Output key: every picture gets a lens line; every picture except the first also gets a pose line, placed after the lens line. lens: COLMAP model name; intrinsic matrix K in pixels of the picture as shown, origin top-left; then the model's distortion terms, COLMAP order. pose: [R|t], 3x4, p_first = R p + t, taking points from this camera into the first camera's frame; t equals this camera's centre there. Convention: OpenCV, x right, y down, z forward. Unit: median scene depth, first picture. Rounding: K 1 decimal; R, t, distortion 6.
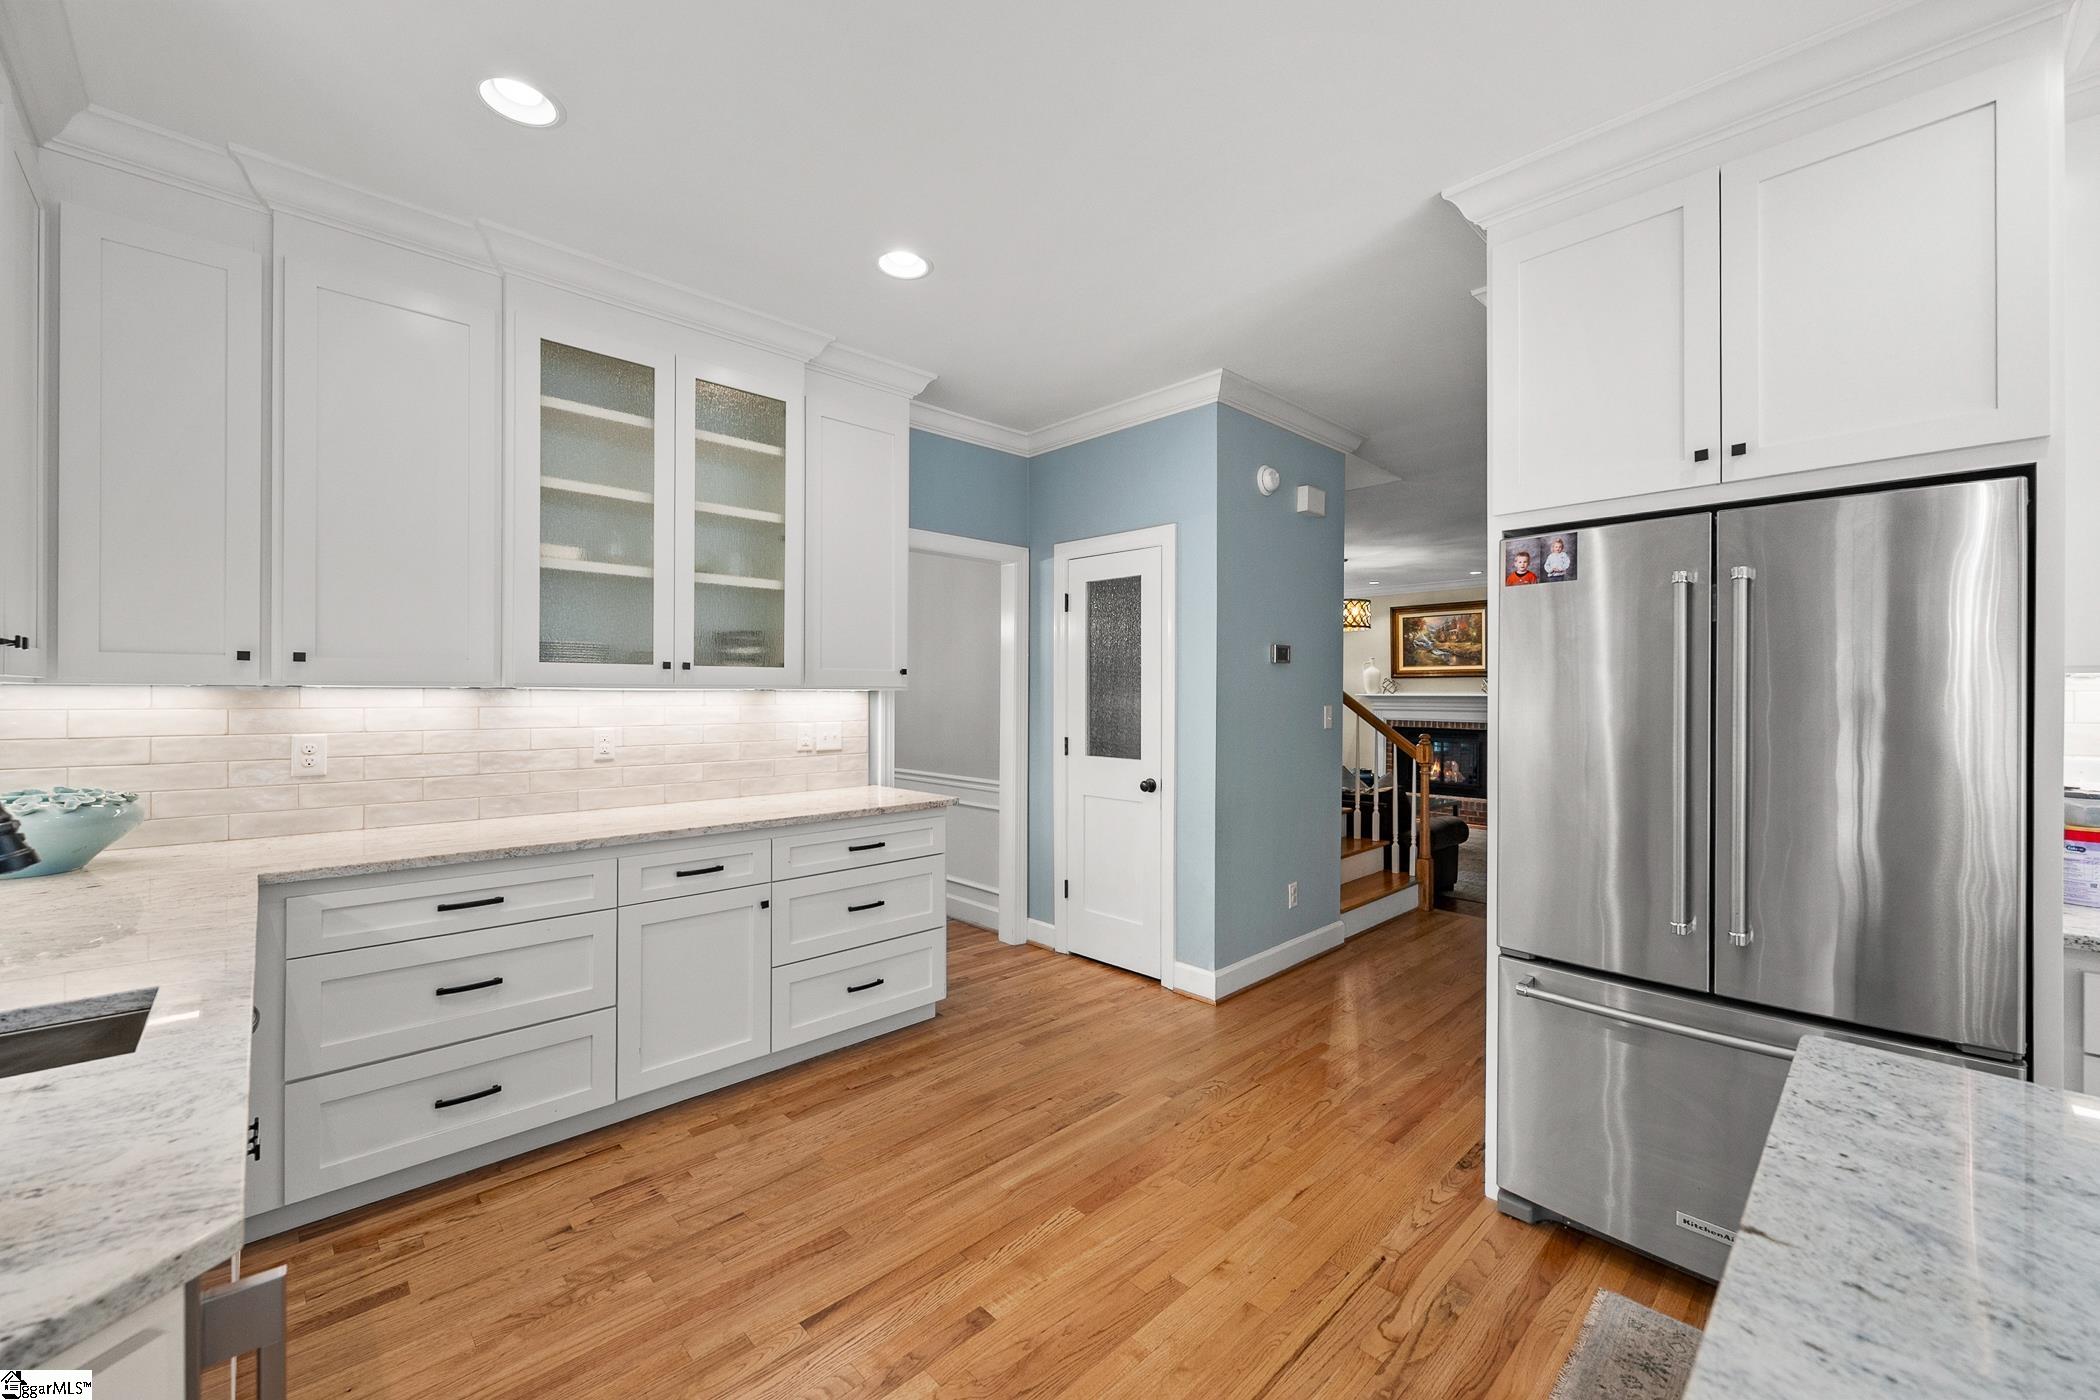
lens RADIAL K [[847.4, 0, 1049.0], [0, 847.4, 696.8], [0, 0, 1]] dist [0.002301, 0.000591]
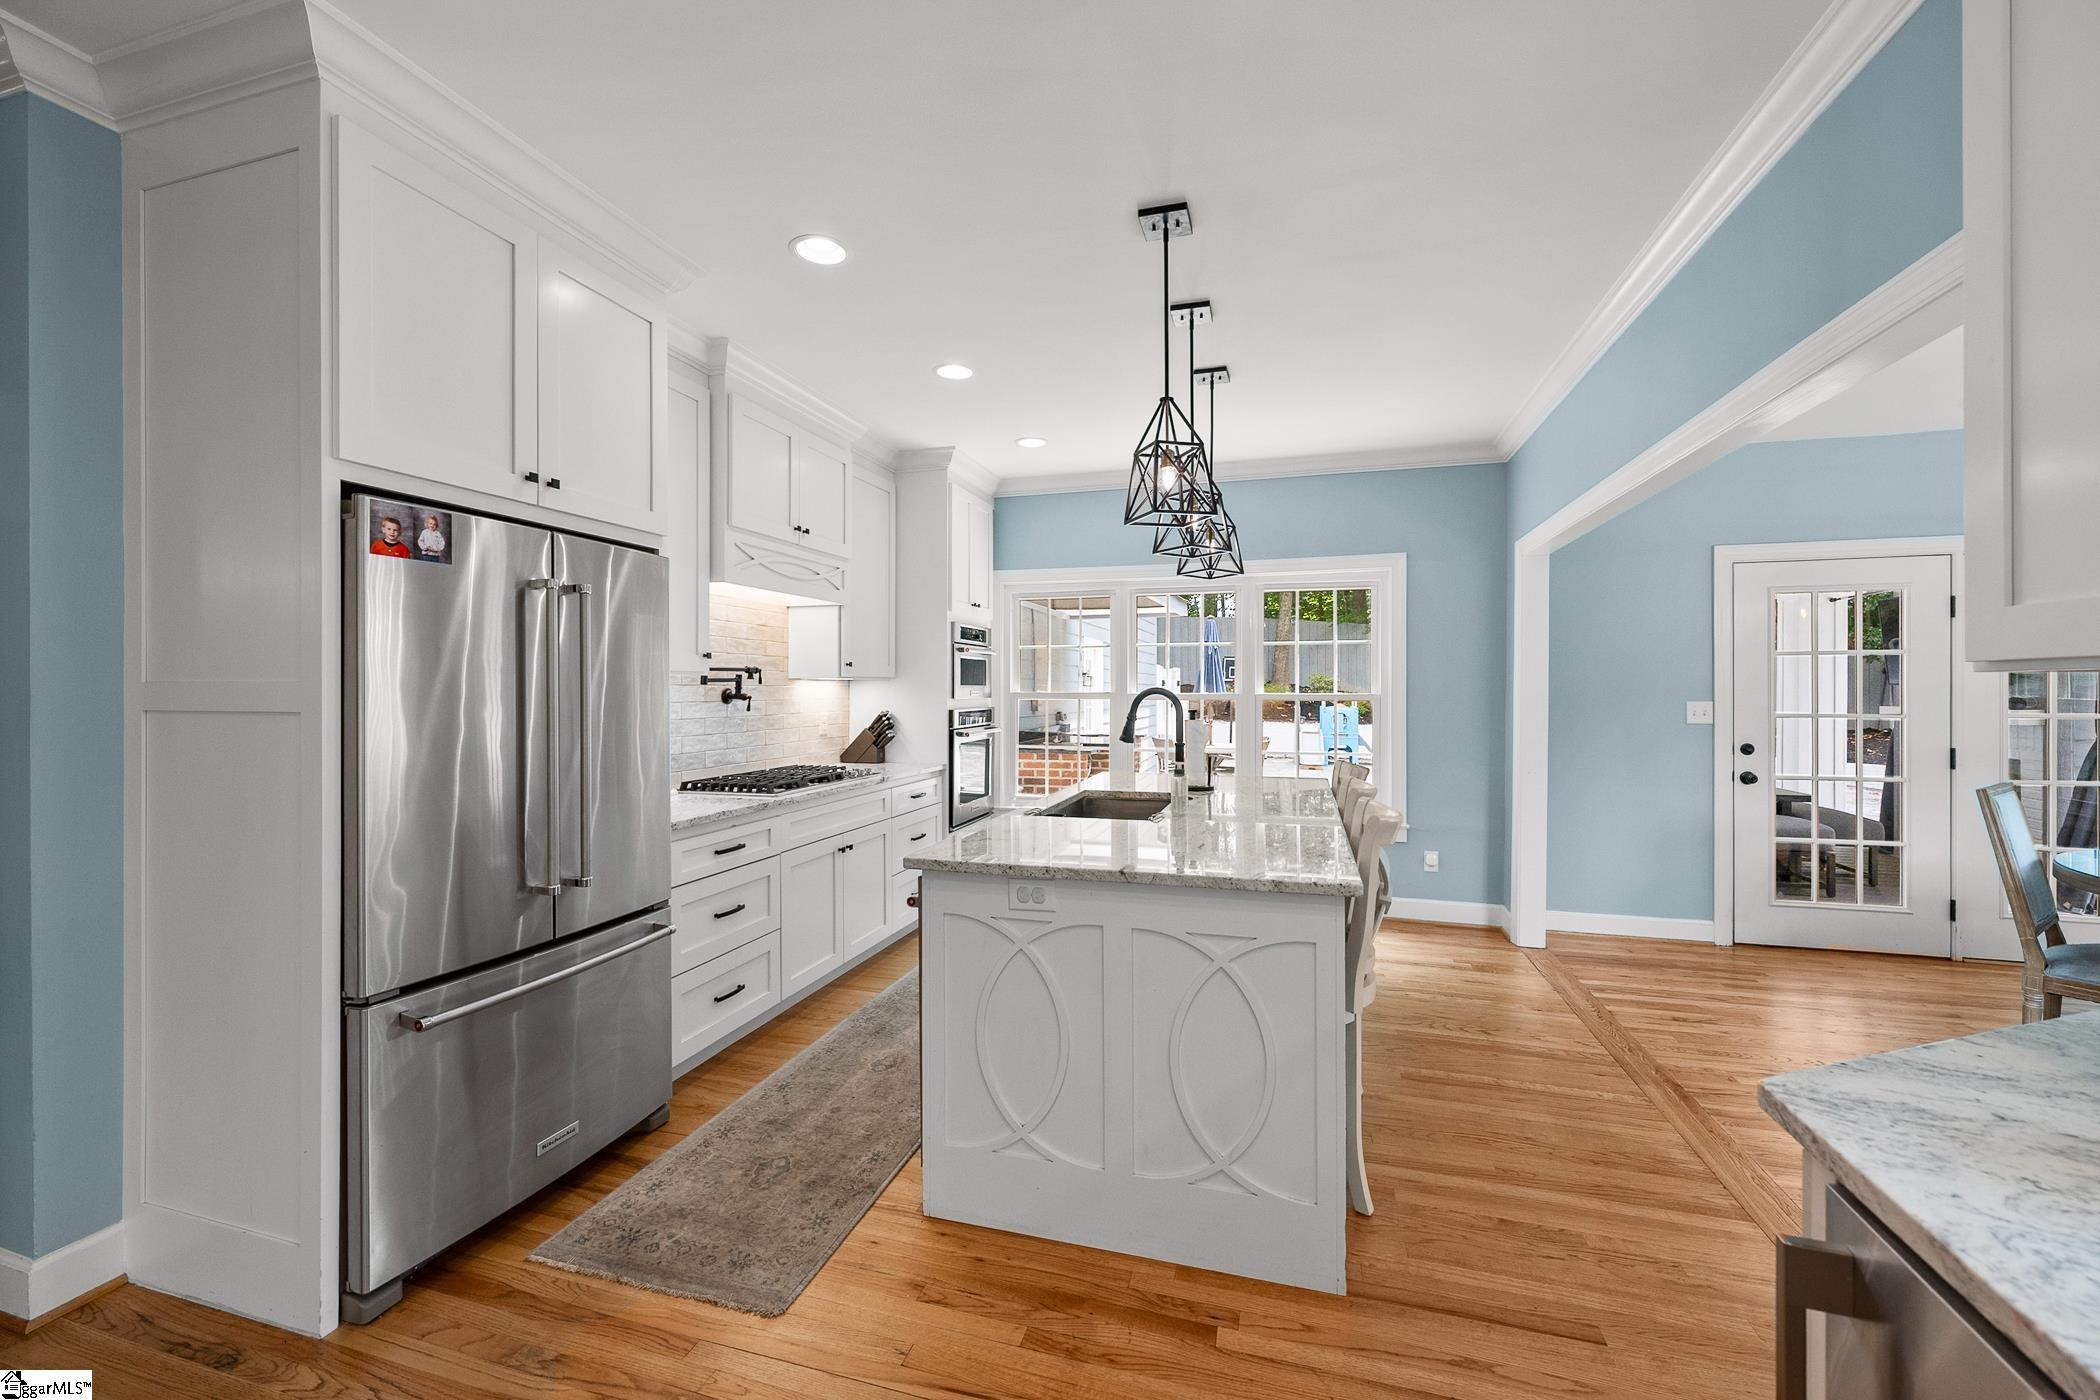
lens RADIAL K [[847.4, 0, 1043.6], [0, 847.4, 690.0], [0, 0, 1]] dist [0.002301, 0.000591]
pose [[-0.500974, -0.005551, 0.865445, -0.520779], [-0.001511, 0.999984, 0.005539, -0.004785], [-0.865461, 0.001468, -0.500974, 0.896755]]
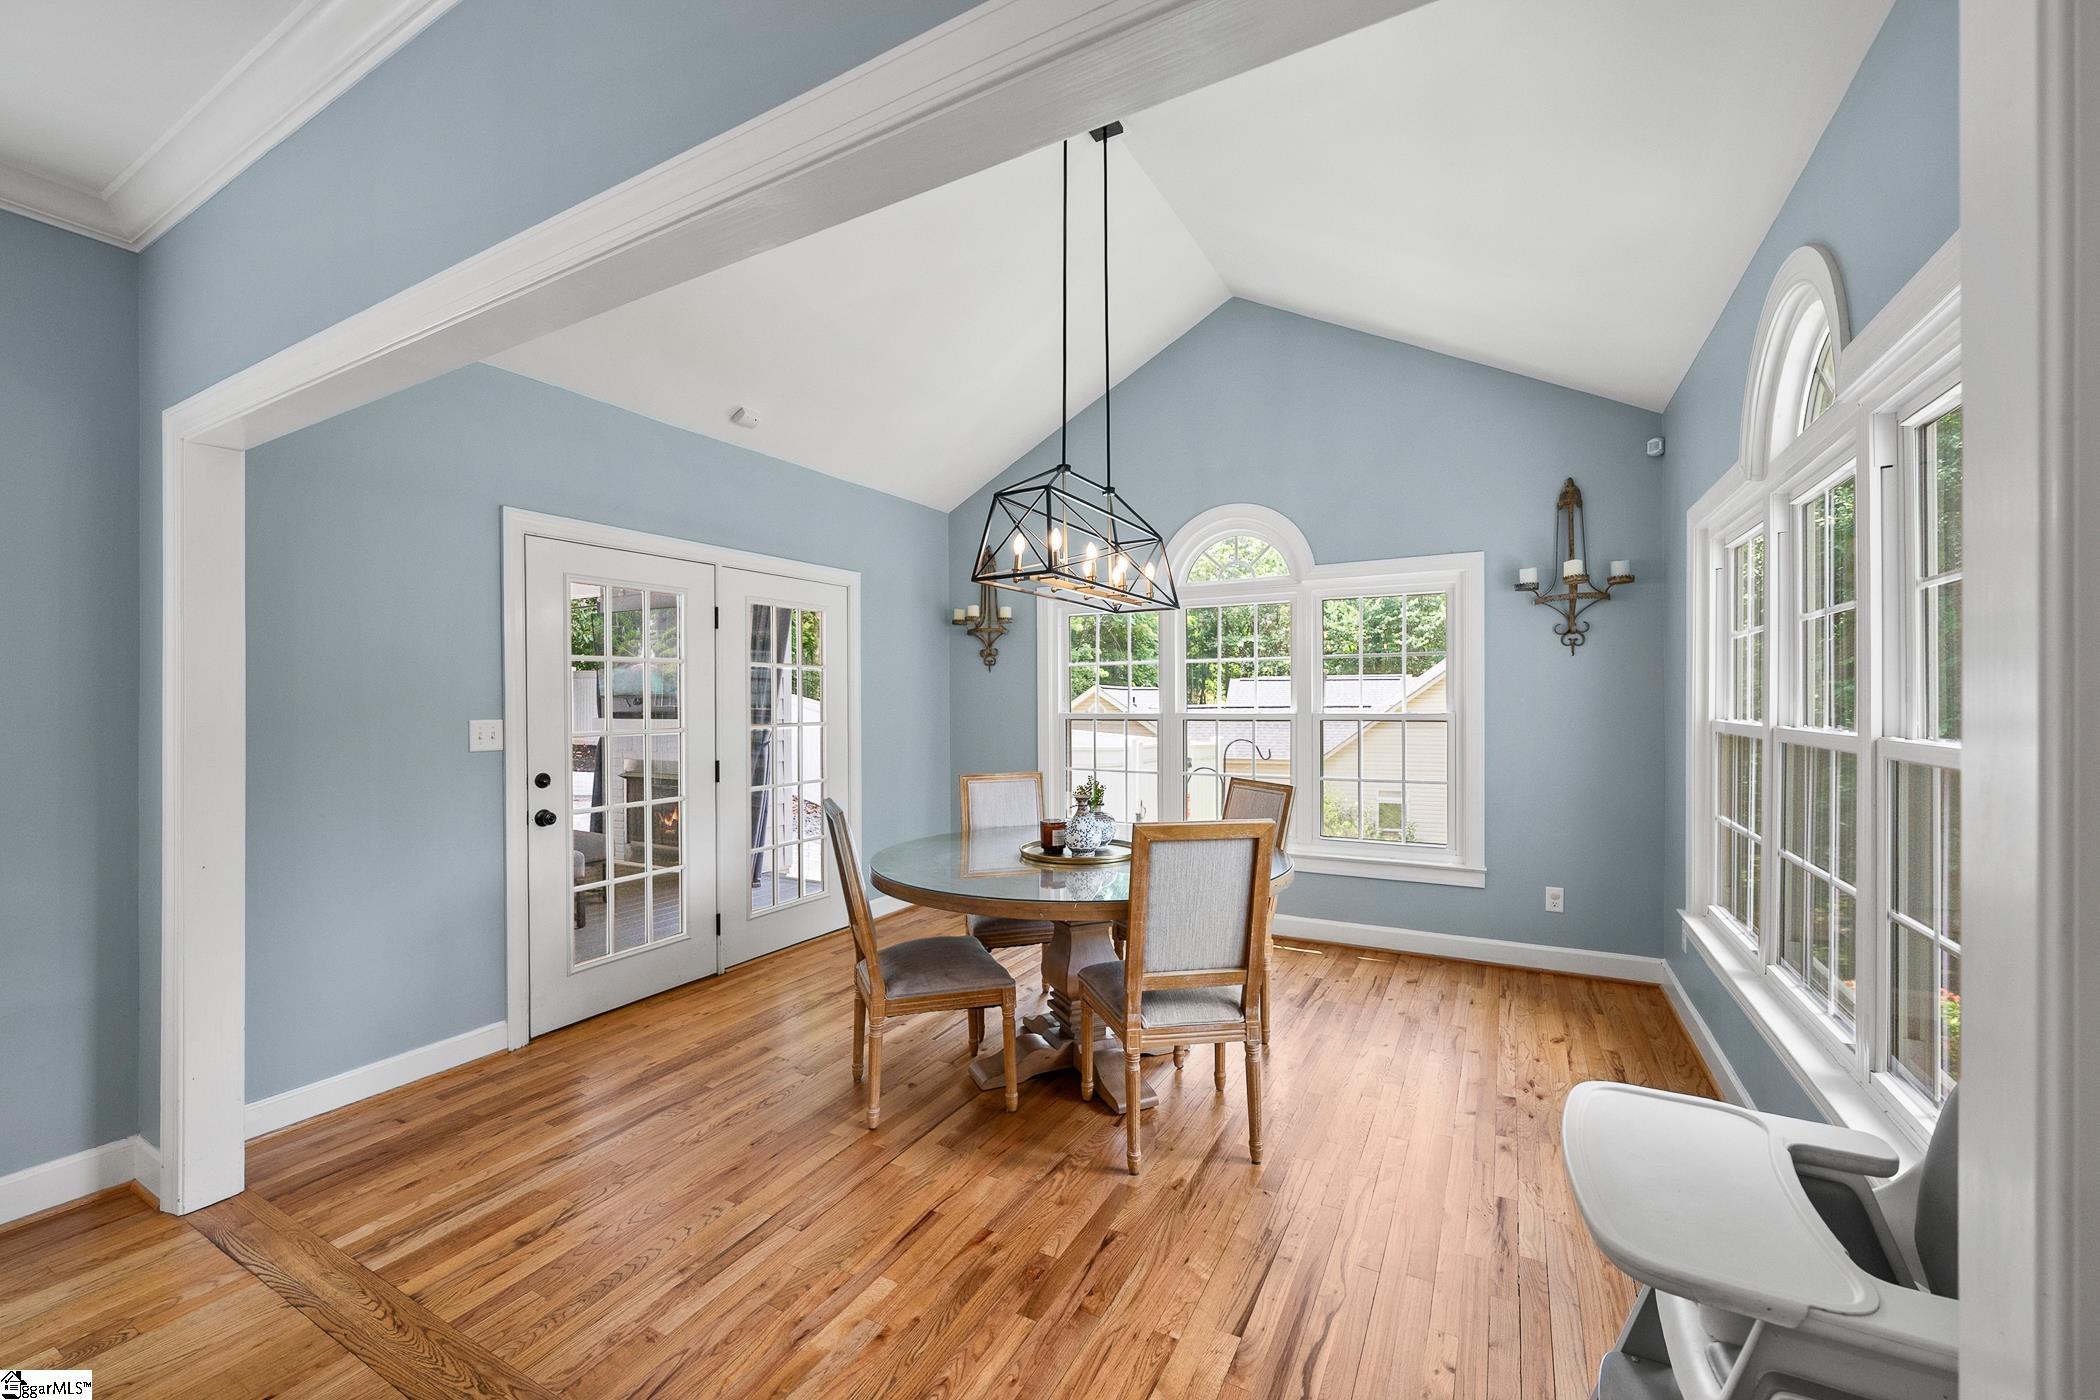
lens RADIAL K [[847.4, 0, 1043.9], [0, 847.4, 703.9], [0, 0, 1]] dist [0.002301, 0.000591]
pose [[-0.956180, 0.004049, -0.292752, -0.354455], [0.002594, 0.999982, 0.005357, -0.003567], [0.292769, 0.004363, -0.956173, 0.652589]]
